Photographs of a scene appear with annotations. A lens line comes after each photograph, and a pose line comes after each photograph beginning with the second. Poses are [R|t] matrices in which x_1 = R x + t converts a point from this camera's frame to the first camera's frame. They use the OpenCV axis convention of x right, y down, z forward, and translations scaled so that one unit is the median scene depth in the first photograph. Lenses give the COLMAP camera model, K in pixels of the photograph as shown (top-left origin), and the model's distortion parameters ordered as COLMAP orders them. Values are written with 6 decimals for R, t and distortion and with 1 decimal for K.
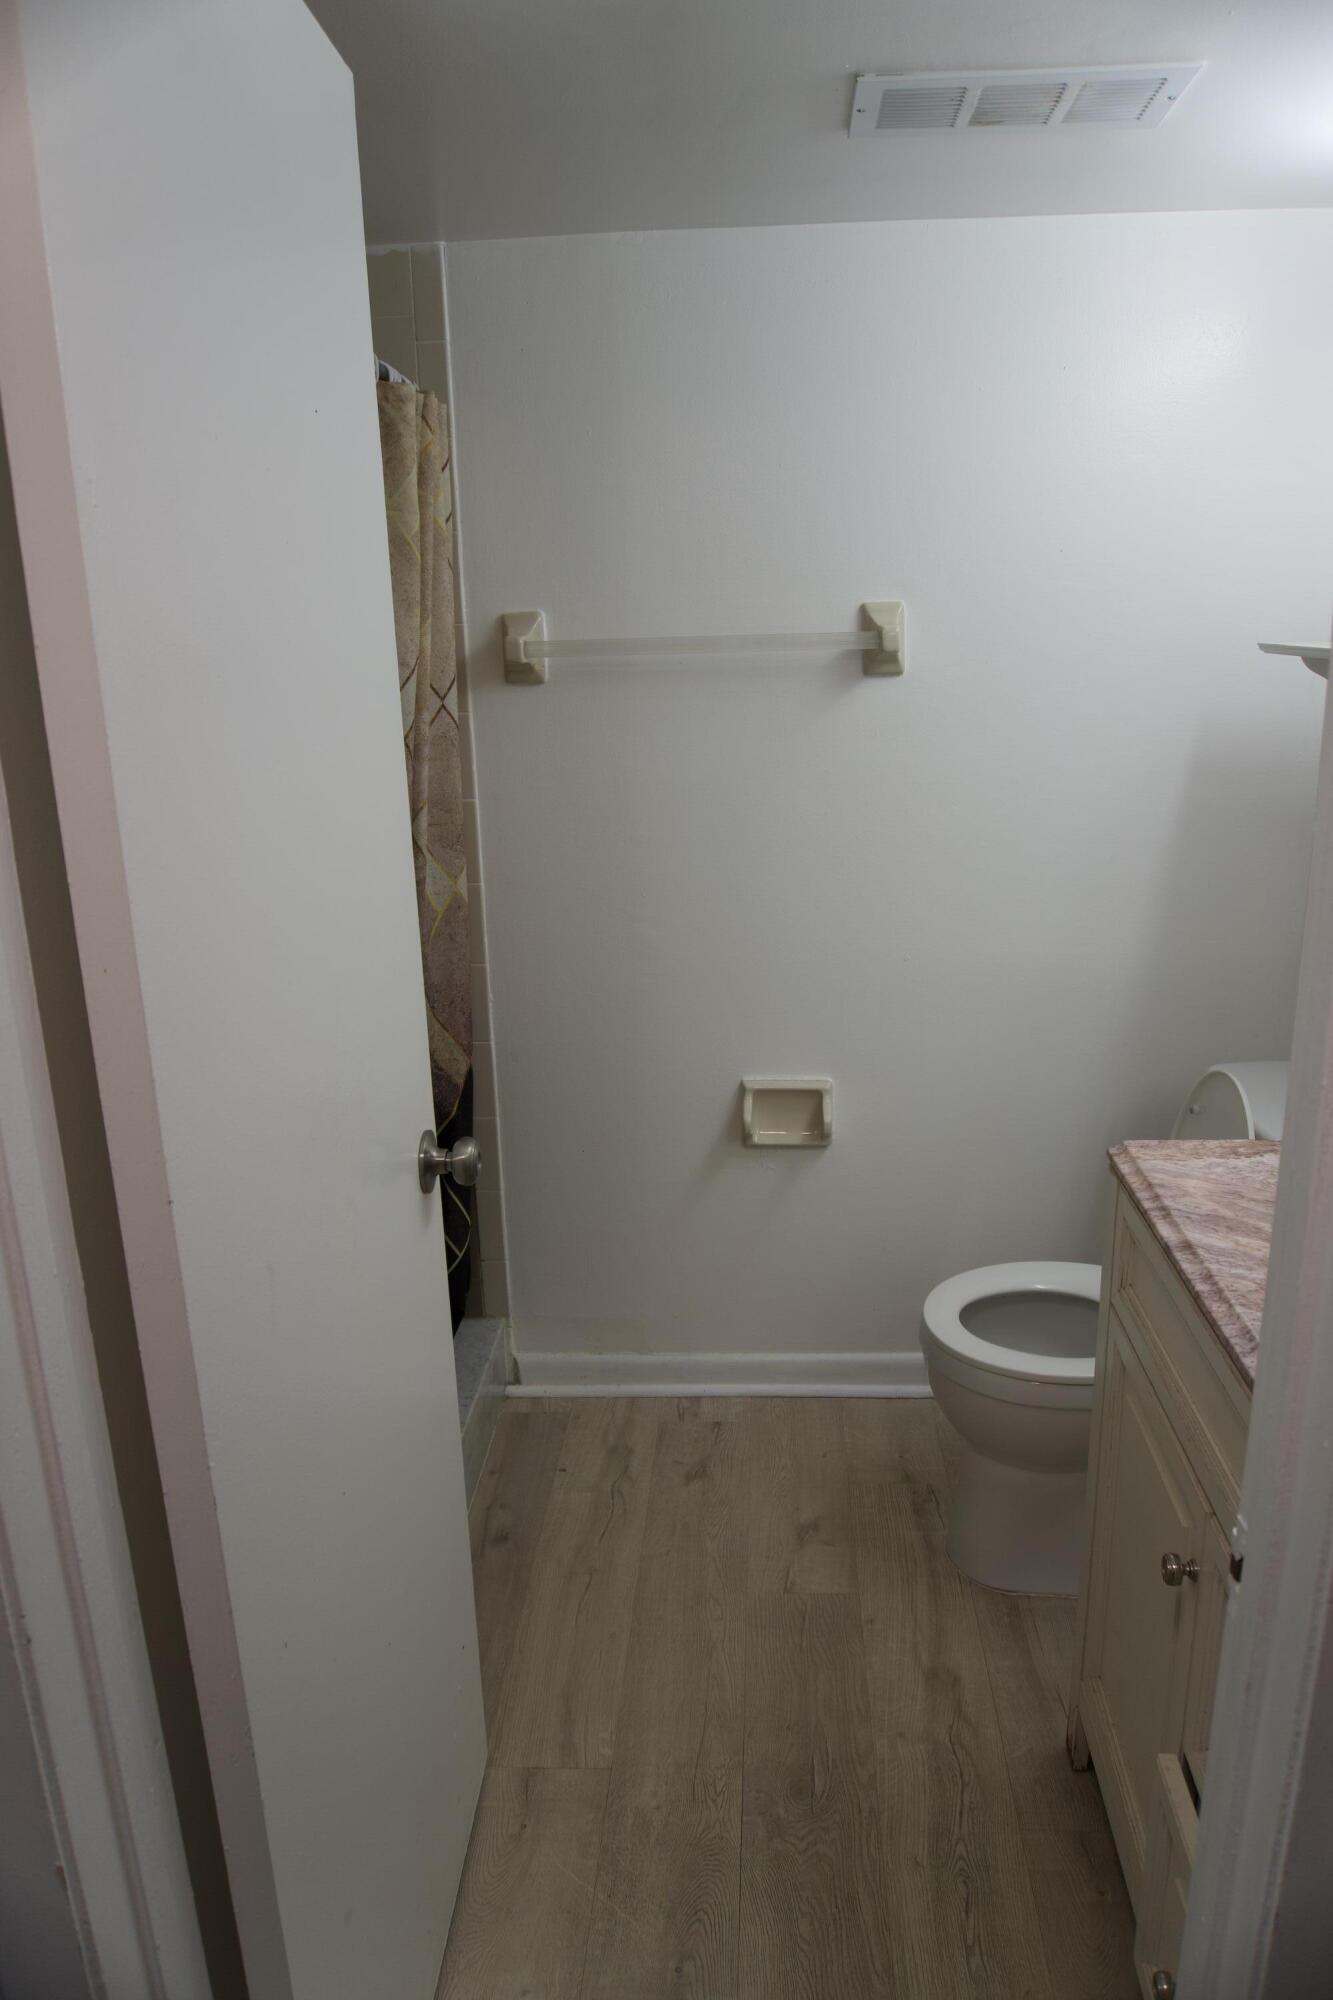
lens RADIAL K [[1341.9, 0, 649.0], [0, 1341.9, 1003.8], [0, 0, 1]] dist [-0.044418, -0.006082]
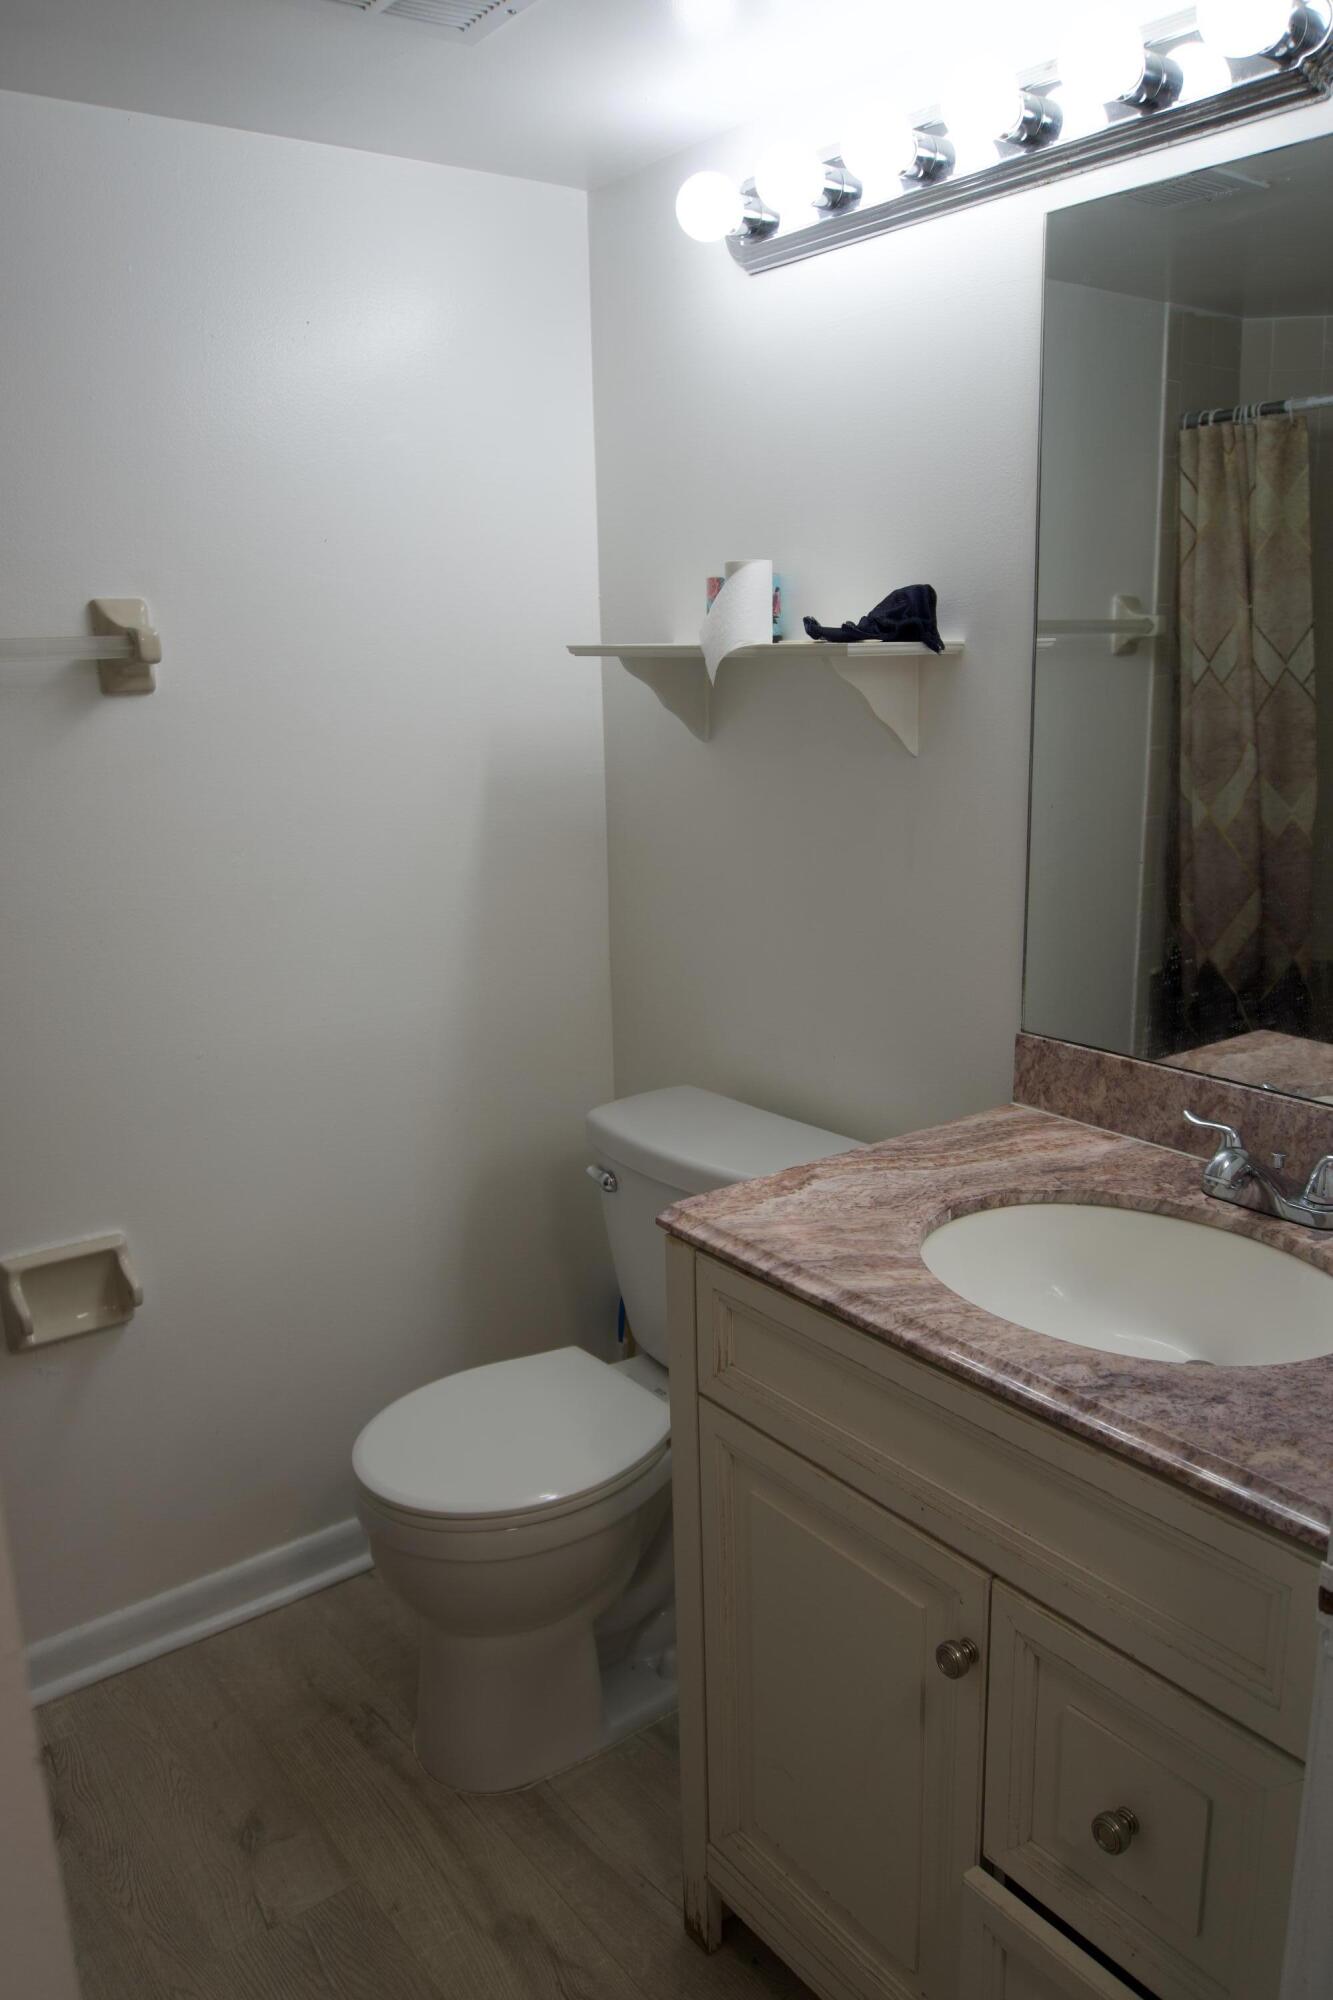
lens RADIAL K [[1498.5, 0, 675.0], [0, 1498.5, 995.8], [0, 0, 1]] dist [-0.030263, -0.014804]
pose [[0.747211, -0.141906, 0.649260, -0.196244], [0.182292, 0.983231, 0.005107, -0.026433], [-0.639097, 0.114539, 0.760550, 0.197900]]
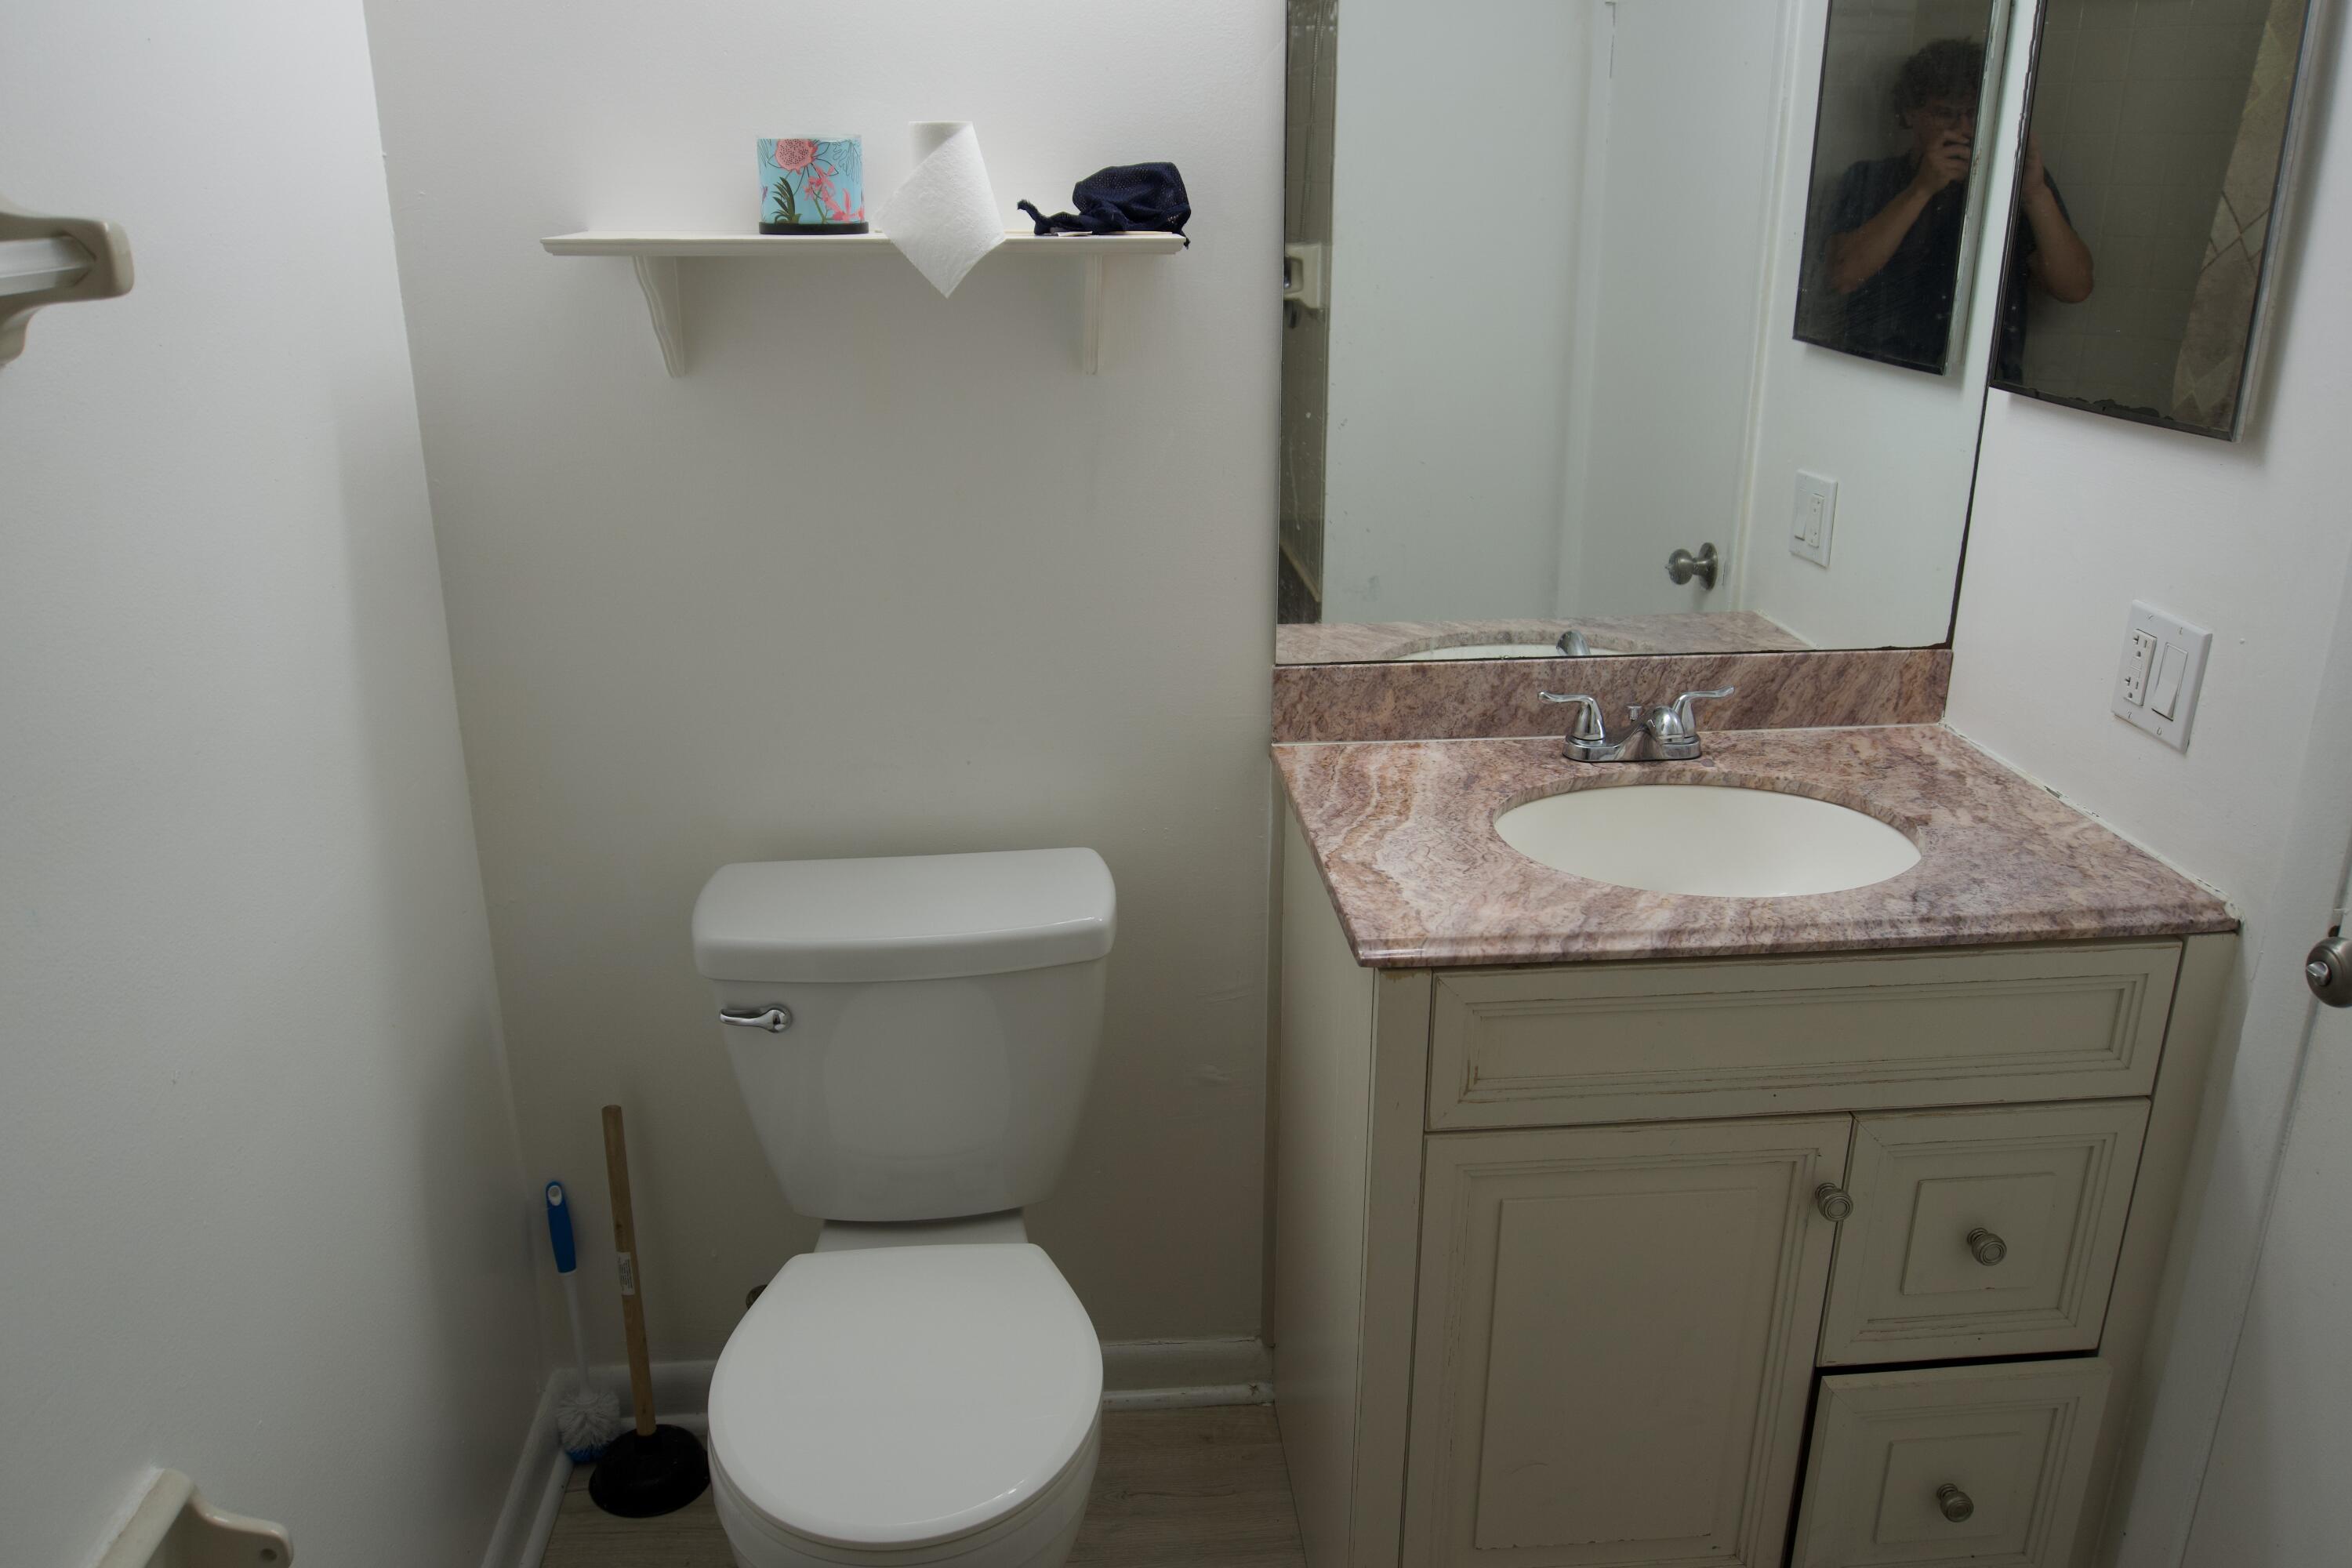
lens RADIAL K [[1762.2, 0, 1187.0], [0, 1762.2, 790.2], [0, 0, 1]] dist [-0.030263, -0.014804]
pose [[-0.166741, -0.308074, 0.936636, -0.380481], [0.275890, 0.897414, 0.344287, -0.249222], [-0.946616, 0.315815, -0.064641, 0.884581]]
